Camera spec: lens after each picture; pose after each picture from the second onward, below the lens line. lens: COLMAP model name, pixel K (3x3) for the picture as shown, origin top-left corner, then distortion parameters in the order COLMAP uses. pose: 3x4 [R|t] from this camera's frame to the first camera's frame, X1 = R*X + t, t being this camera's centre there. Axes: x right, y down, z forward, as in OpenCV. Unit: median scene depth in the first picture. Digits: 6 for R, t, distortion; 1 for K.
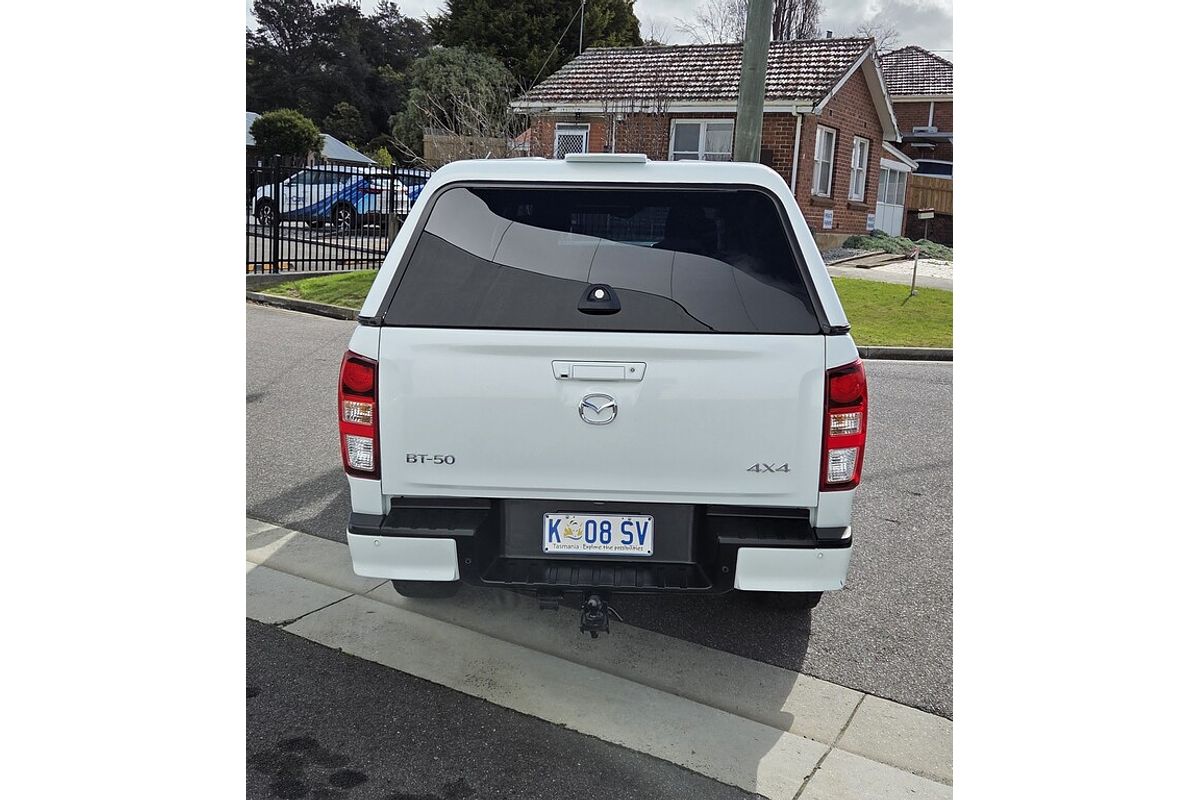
lens RADIAL K [[1012.7, 0, 541.9], [0, 1012.7, 334.3], [0, 0, 1]] dist [0.072324, -0.000491]
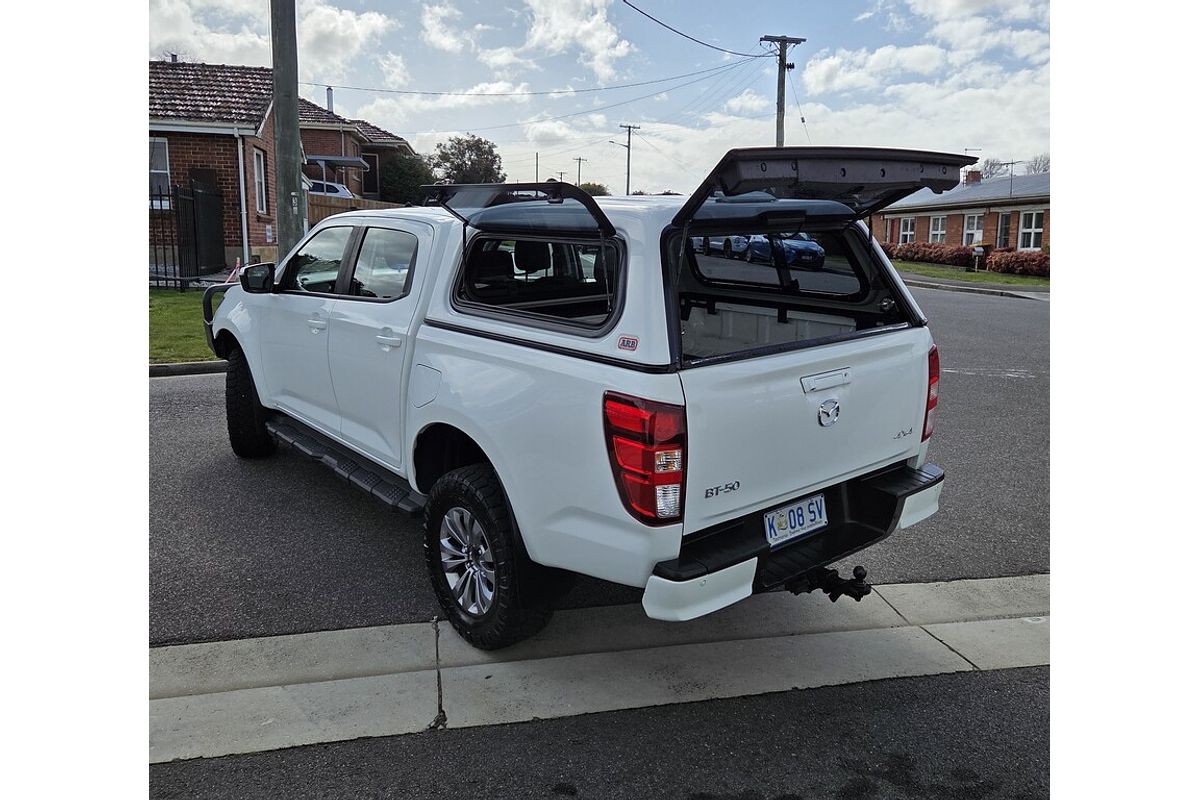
lens RADIAL K [[877.1, 0, 600.3], [0, 877.1, 354.4], [0, 0, 1]] dist [0.049356, -0.003229]
pose [[0.719691, -0.133431, 0.681353, -0.774118], [0.112985, 0.990786, 0.074685, -0.093496], [-0.685040, 0.023232, 0.728135, 0.411582]]
